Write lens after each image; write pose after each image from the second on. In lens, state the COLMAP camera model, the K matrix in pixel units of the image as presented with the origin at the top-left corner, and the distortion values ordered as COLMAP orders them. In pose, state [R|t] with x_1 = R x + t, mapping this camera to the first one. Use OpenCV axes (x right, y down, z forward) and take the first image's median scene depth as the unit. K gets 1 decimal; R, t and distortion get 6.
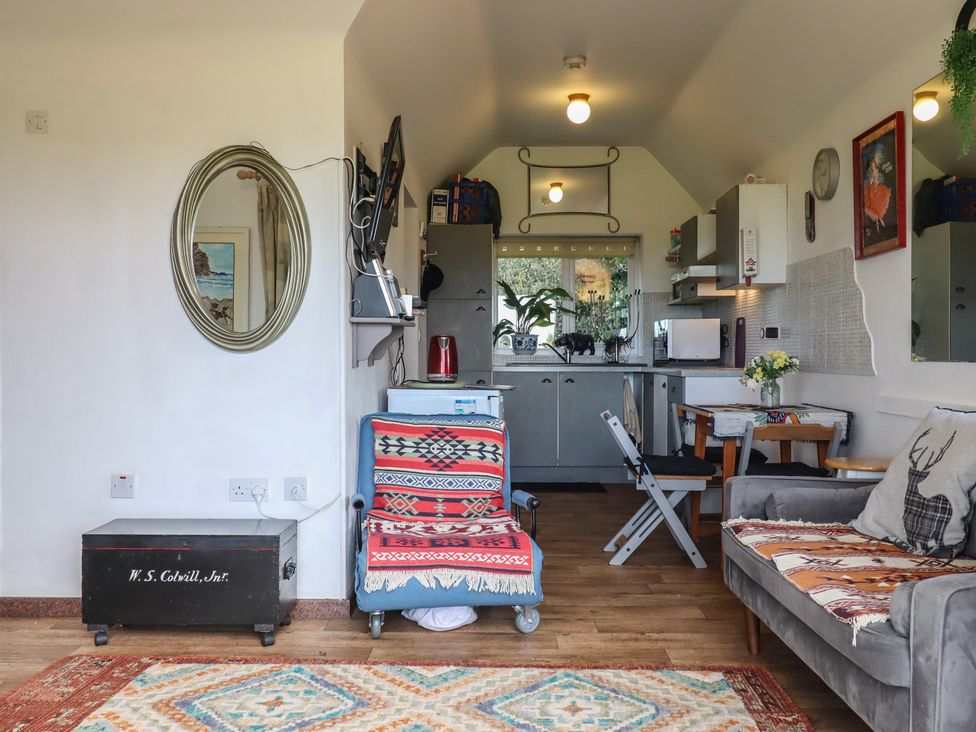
lens RADIAL K [[770.6, 0, 488.0], [0, 770.6, 366.0], [0, 0, 1]] dist [0.006326, 0.004559]
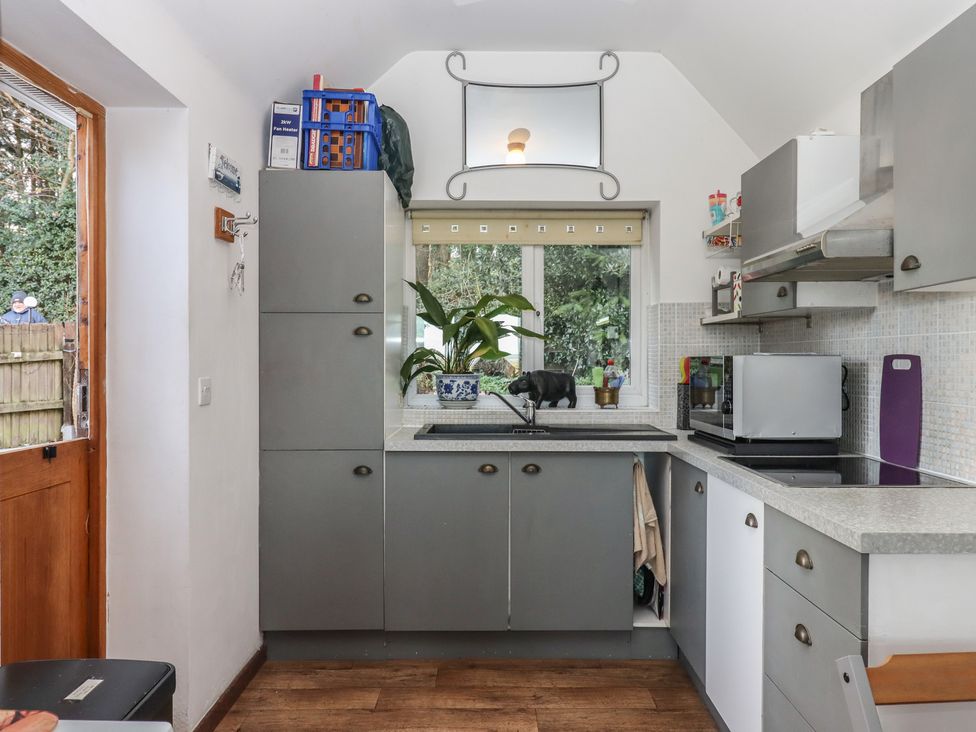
lens RADIAL K [[699.4, 0, 488.0], [0, 699.4, 366.0], [0, 0, 1]] dist [0.005324, 0.000464]
pose [[0.999690, 0.002072, 0.024806, 0.058732], [-0.001760, 0.999919, -0.012587, -0.040842], [-0.024830, 0.012539, 0.999613, 0.477071]]
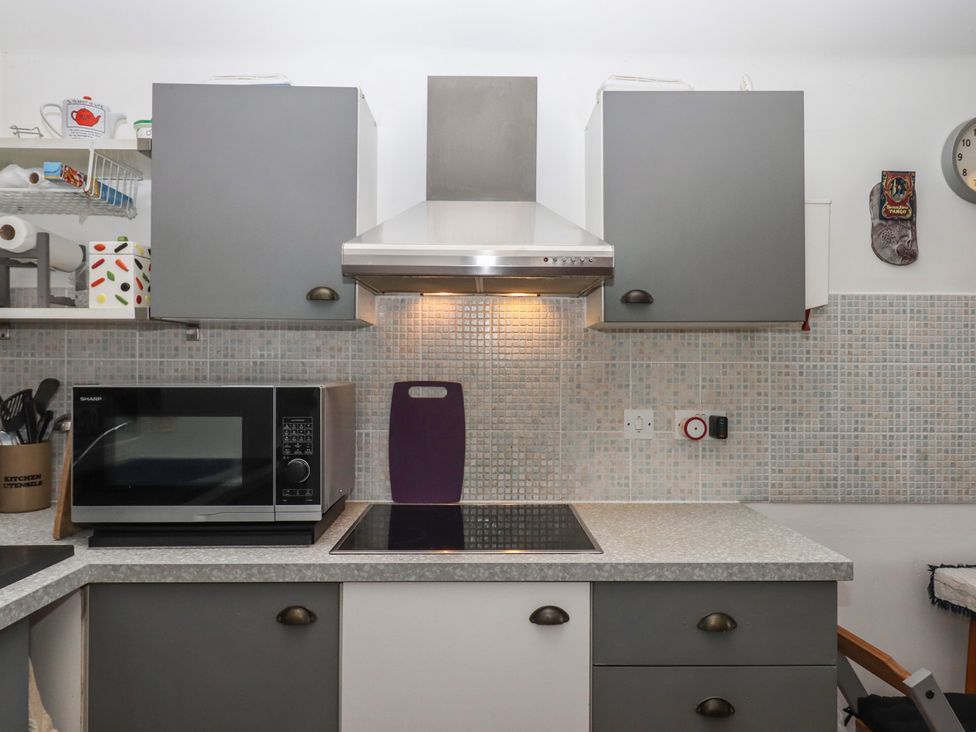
lens RADIAL K [[582.3, 0, 470.1], [0, 582.3, 368.7], [0, 0, 1]] dist [0.004201, -0.000387]
pose [[0.000940, 0.032735, 0.999464, 0.009512], [0.023908, 0.999178, -0.032748, -0.047639], [-0.999714, 0.023926, 0.000156, 0.787762]]
